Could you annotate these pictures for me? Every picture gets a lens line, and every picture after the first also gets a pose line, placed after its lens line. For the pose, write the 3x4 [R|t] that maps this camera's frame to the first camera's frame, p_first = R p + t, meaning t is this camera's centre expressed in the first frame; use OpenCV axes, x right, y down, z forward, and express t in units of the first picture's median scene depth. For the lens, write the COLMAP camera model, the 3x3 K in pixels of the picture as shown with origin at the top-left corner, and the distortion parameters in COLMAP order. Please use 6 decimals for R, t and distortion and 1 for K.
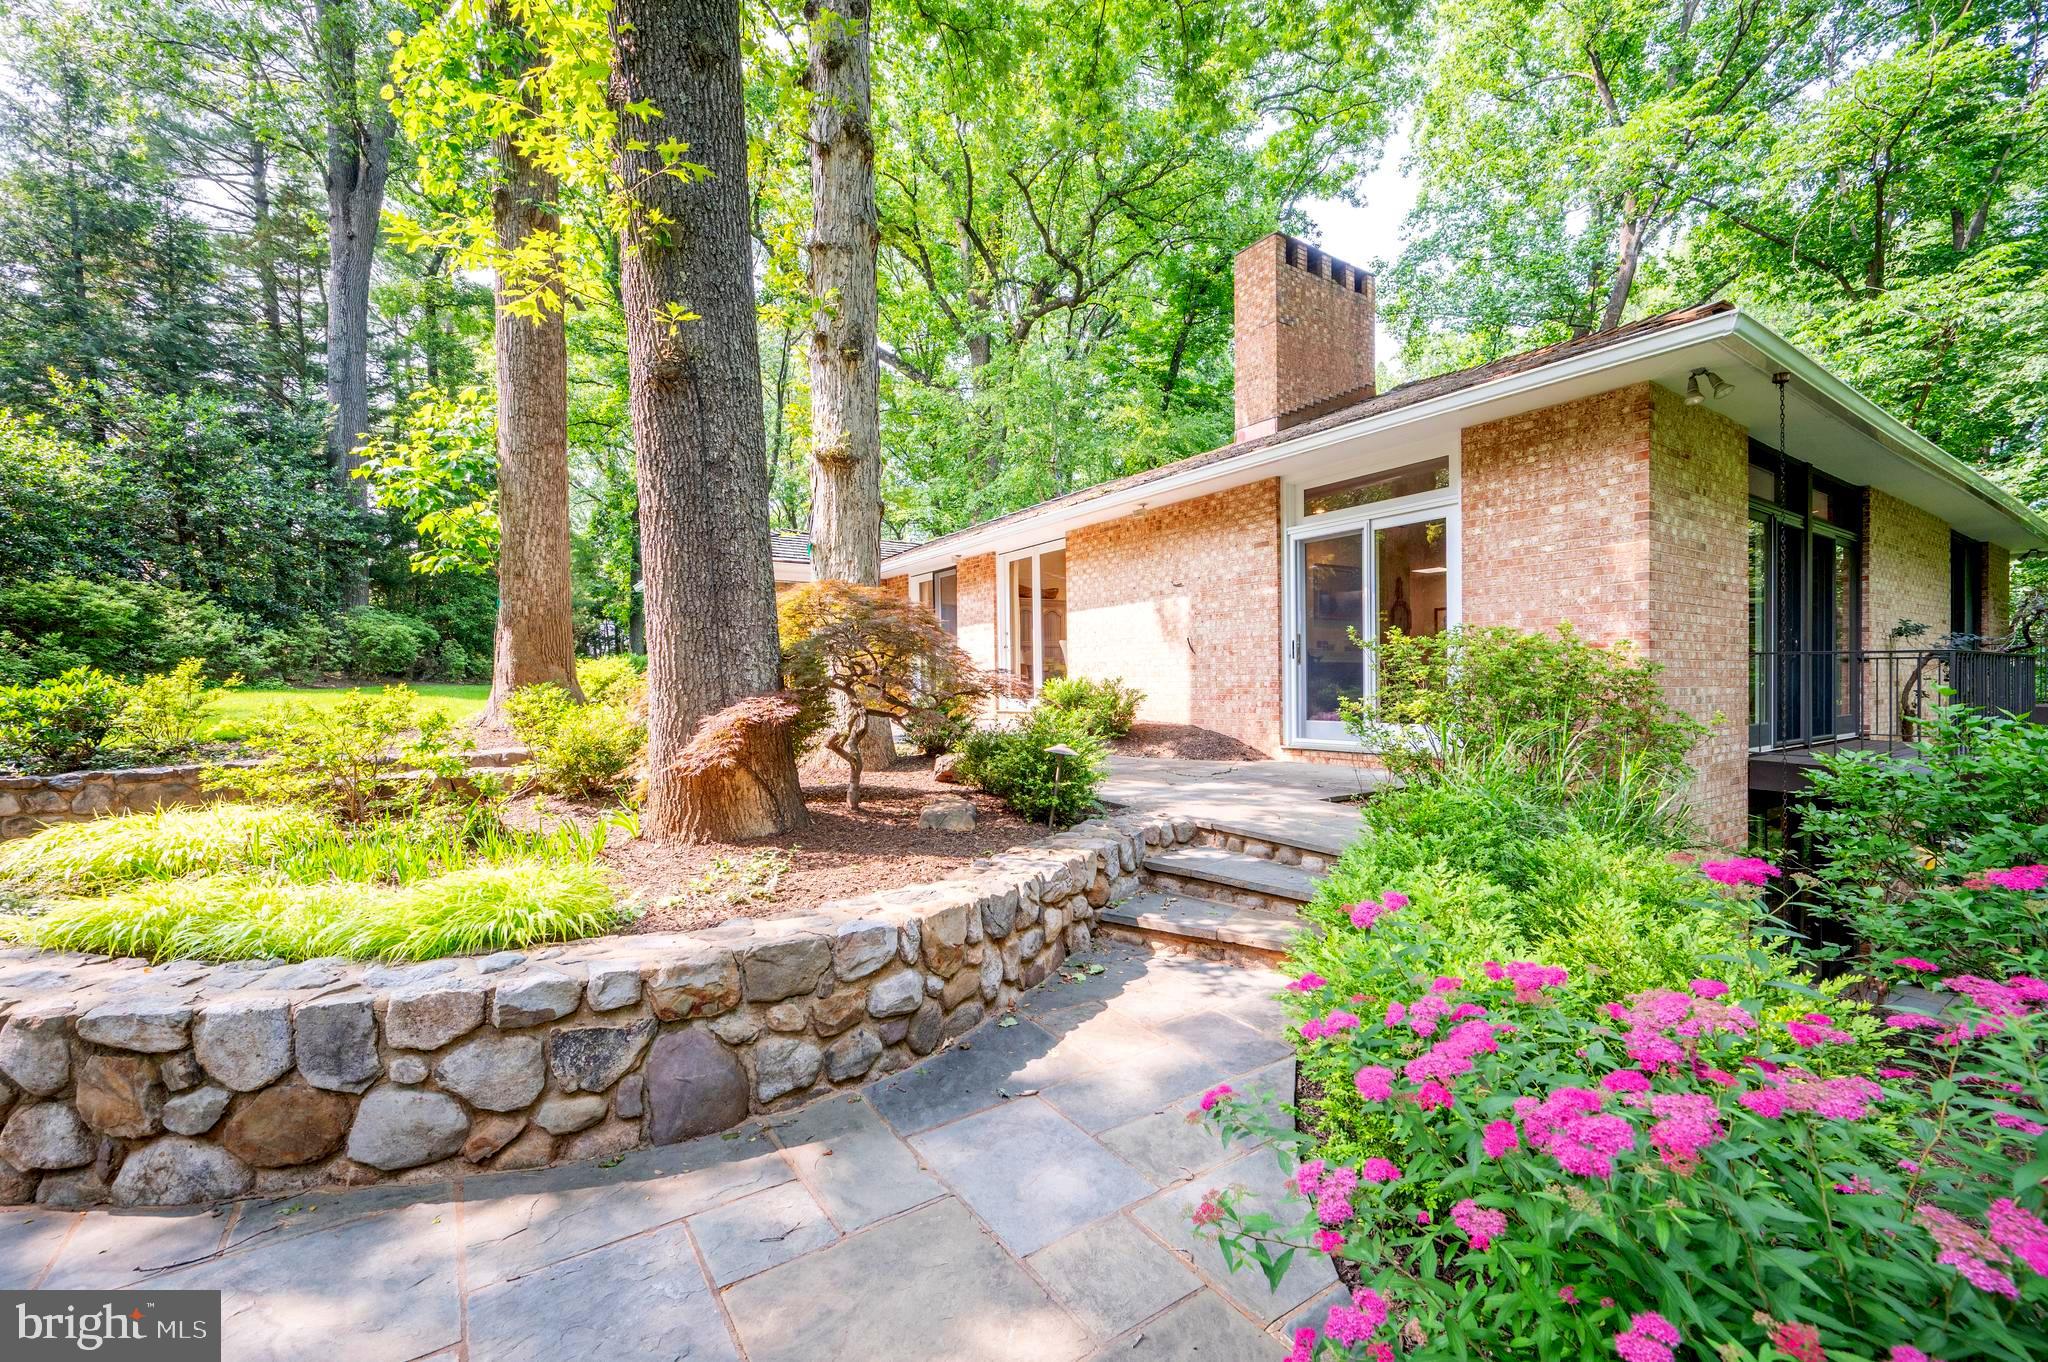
lens RADIAL K [[850.9, 0, 1037.2], [0, 850.9, 691.2], [0, 0, 1]] dist [-0.001145, 0.000041]
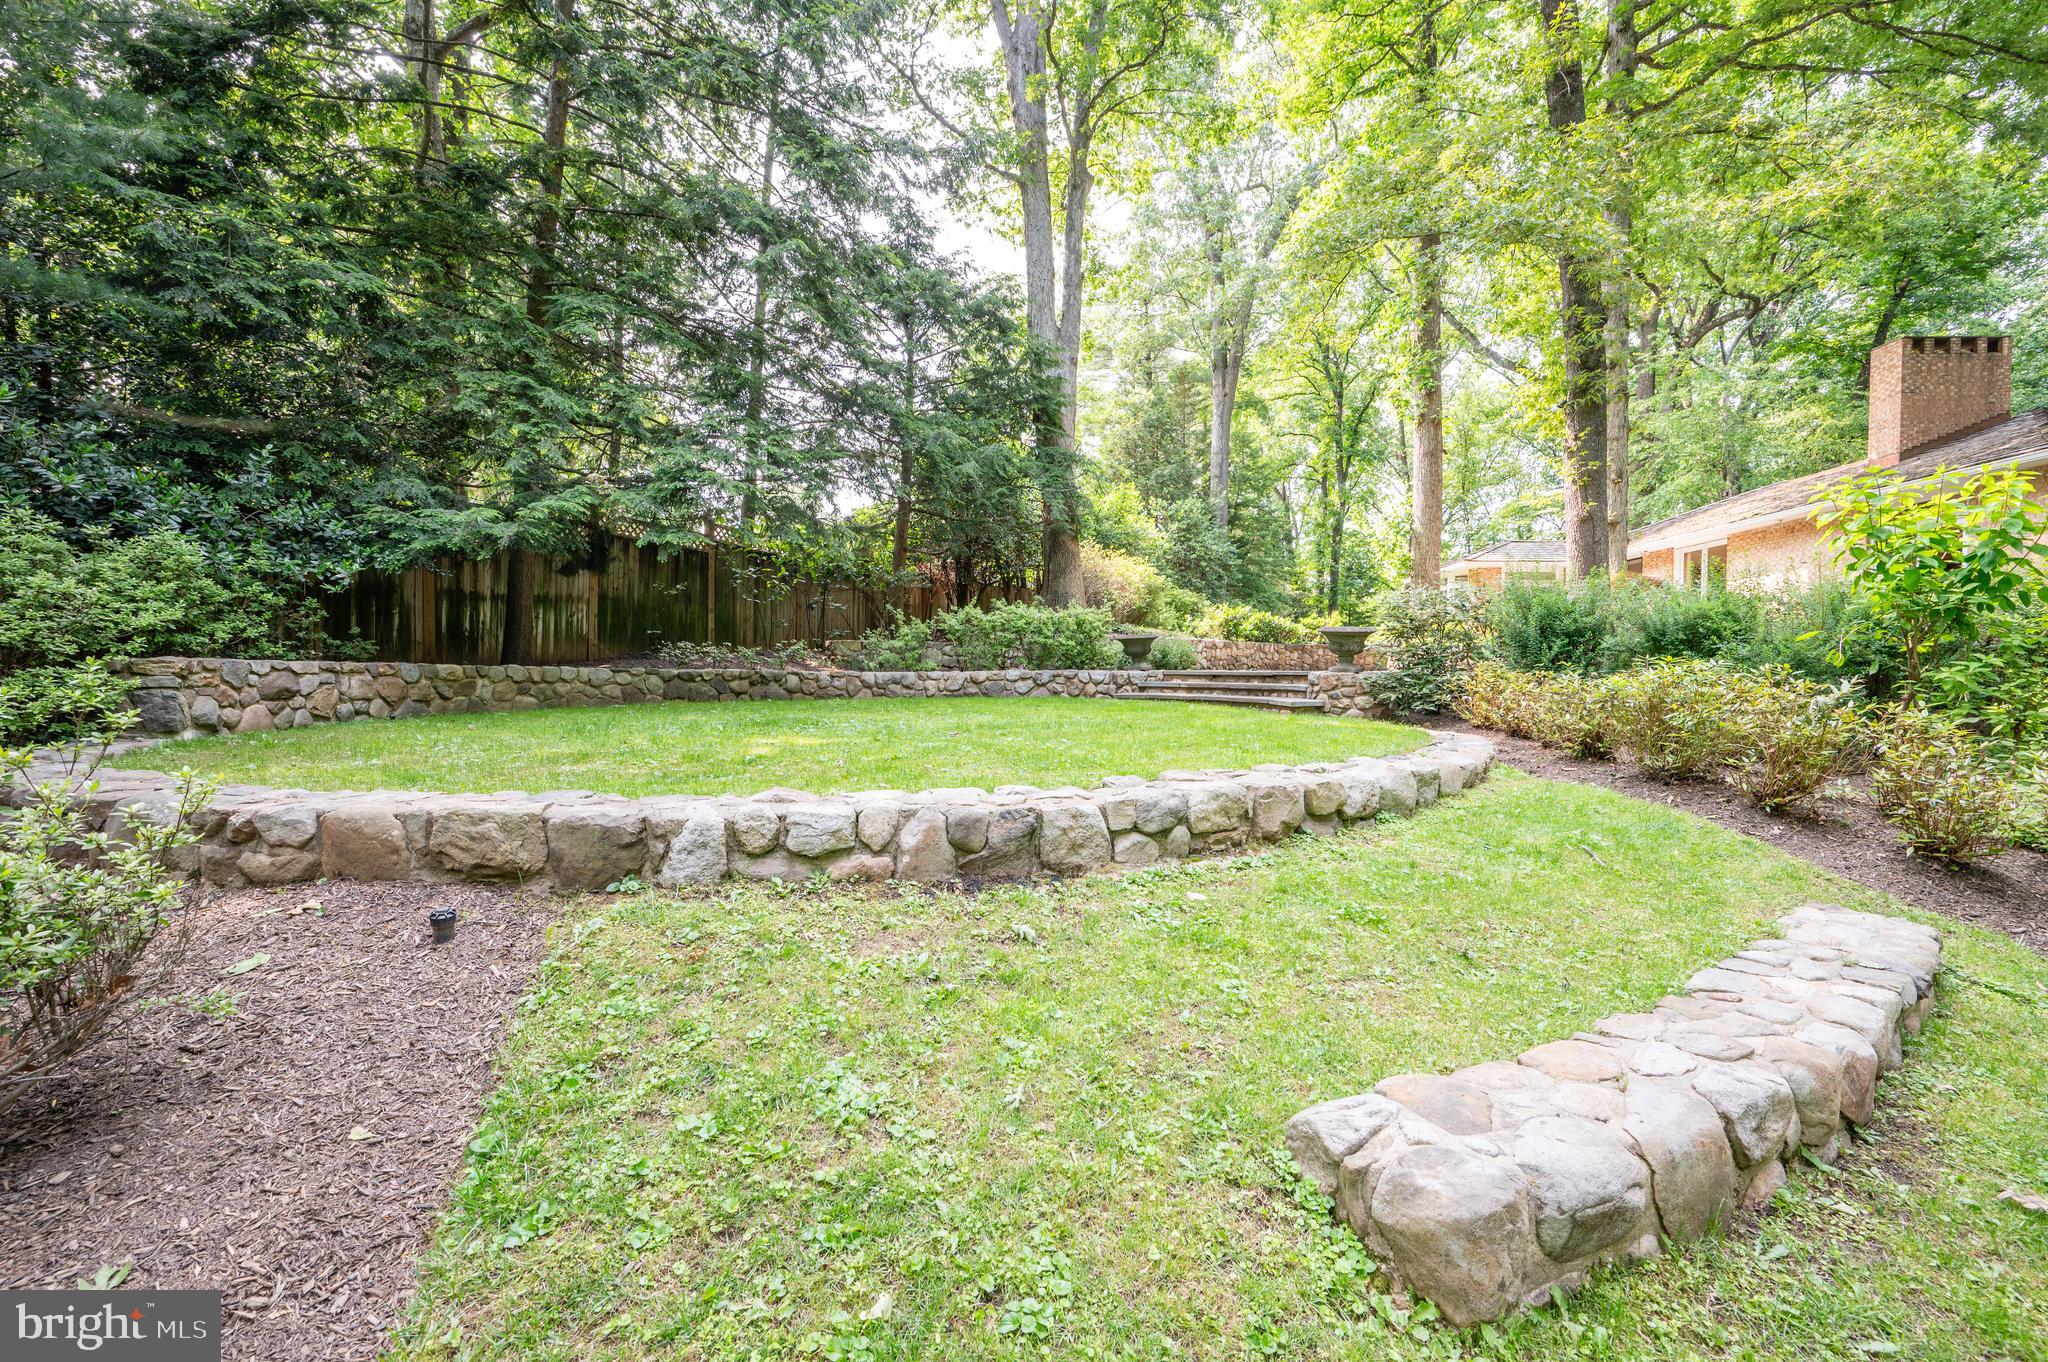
lens RADIAL K [[850.9, 0, 1030.5], [0, 850.9, 681.5], [0, 0, 1]] dist [-0.001145, 0.000041]
pose [[0.787084, 0.021179, -0.616482, -0.013174], [-0.021818, 0.999741, 0.006489, 0.179632], [0.616460, 0.008343, 0.787342, -1.688025]]
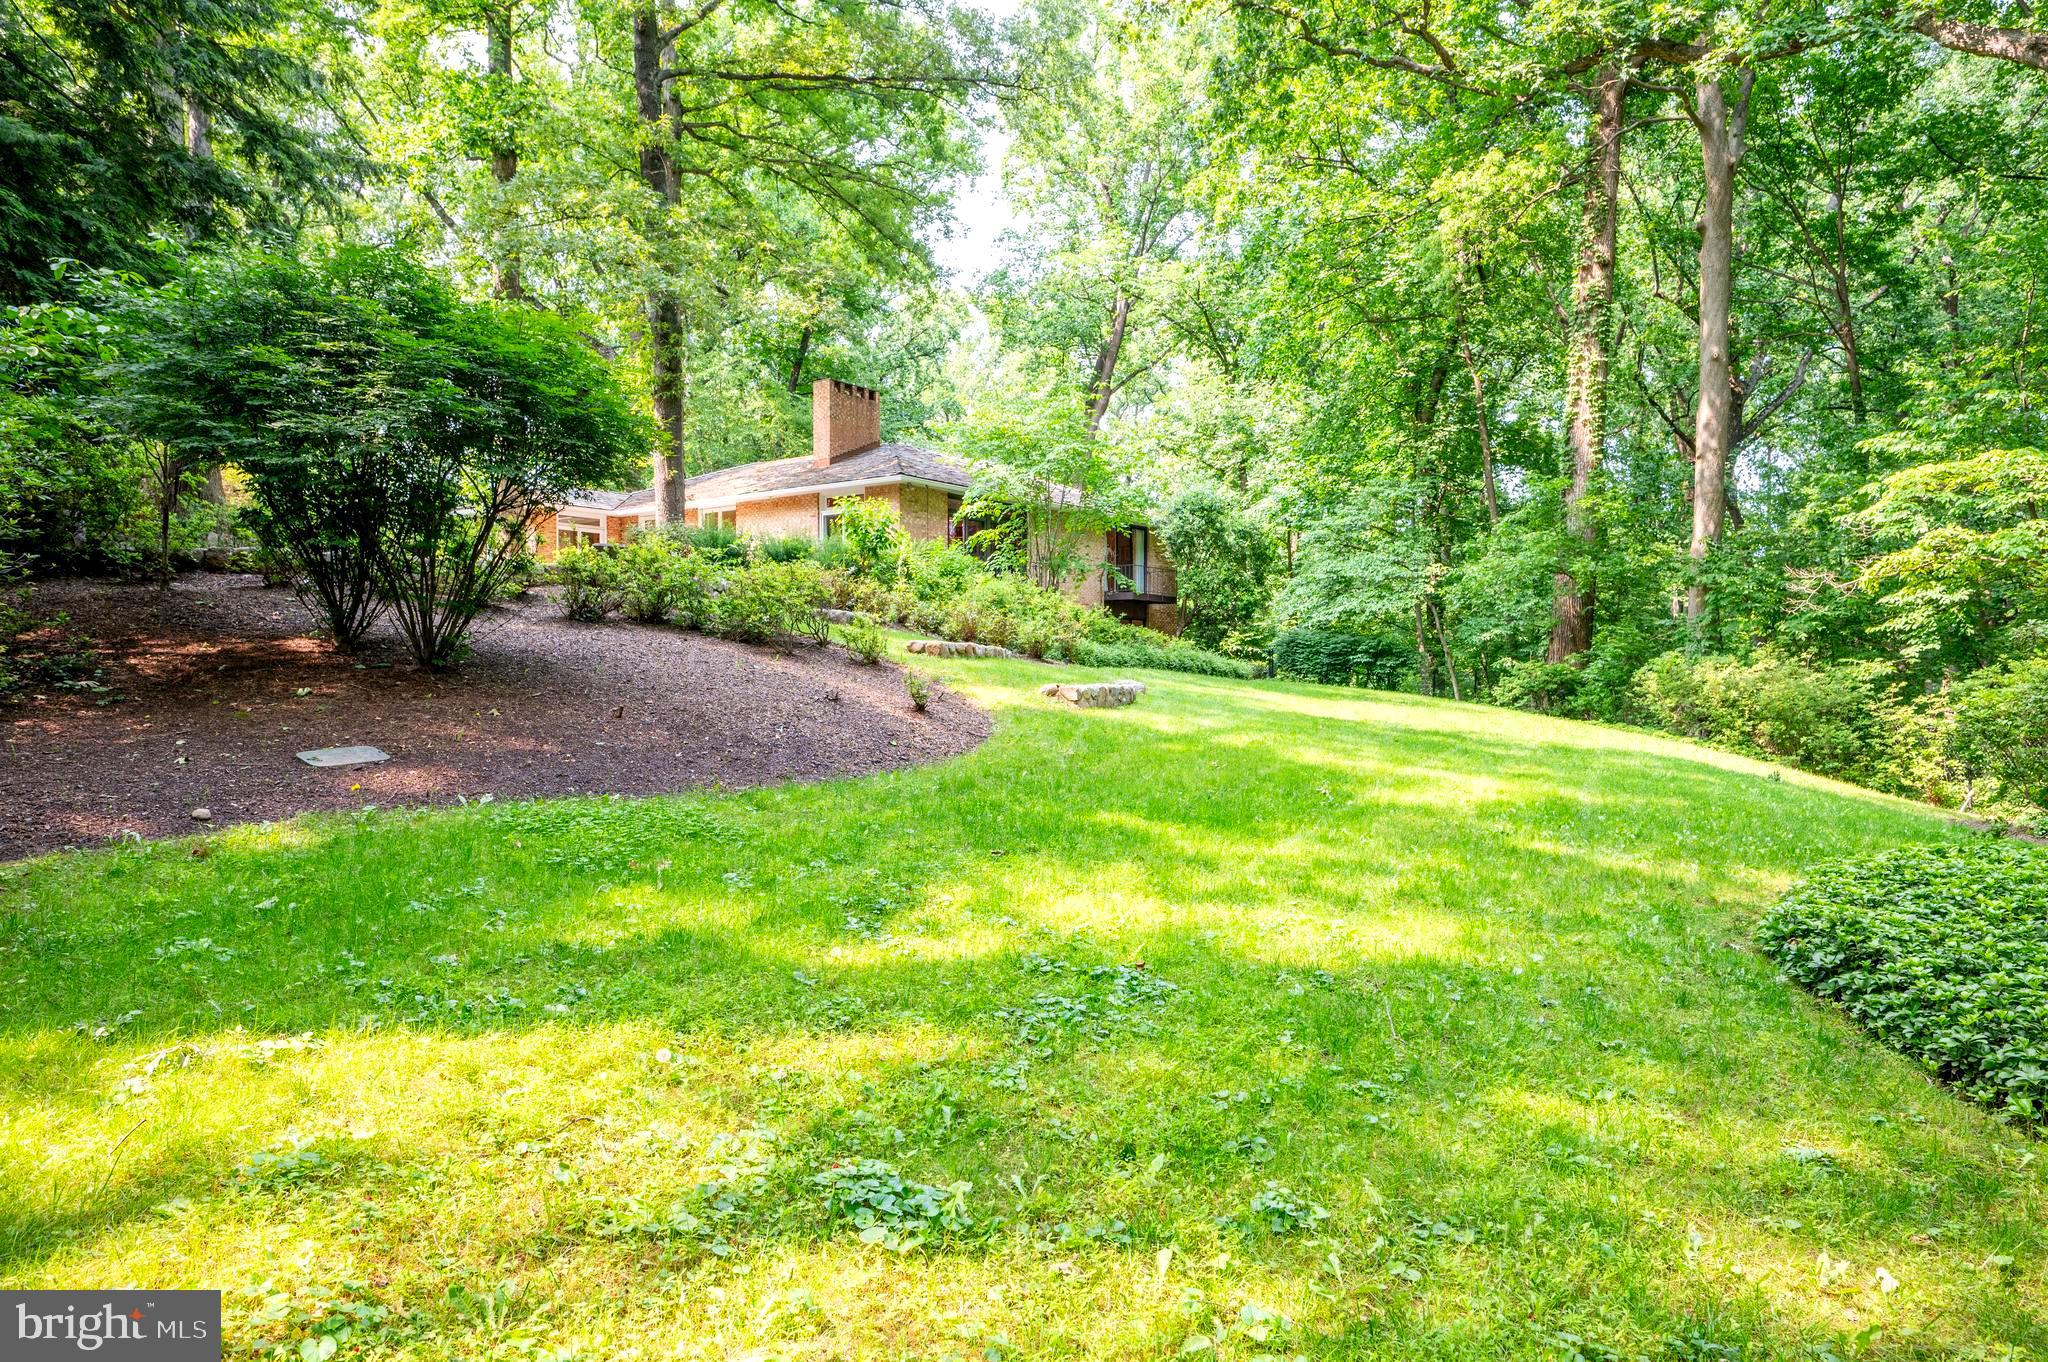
lens RADIAL K [[1217.7, 0, 1029.1], [0, 1217.7, 682.4], [0, 0, 1]] dist [0.004154, 0.000316]
pose [[0.949229, 0.002763, 0.314575, -0.329160], [-0.006389, 0.999924, 0.010498, 0.337635], [-0.314522, -0.011975, 0.949175, -3.123167]]
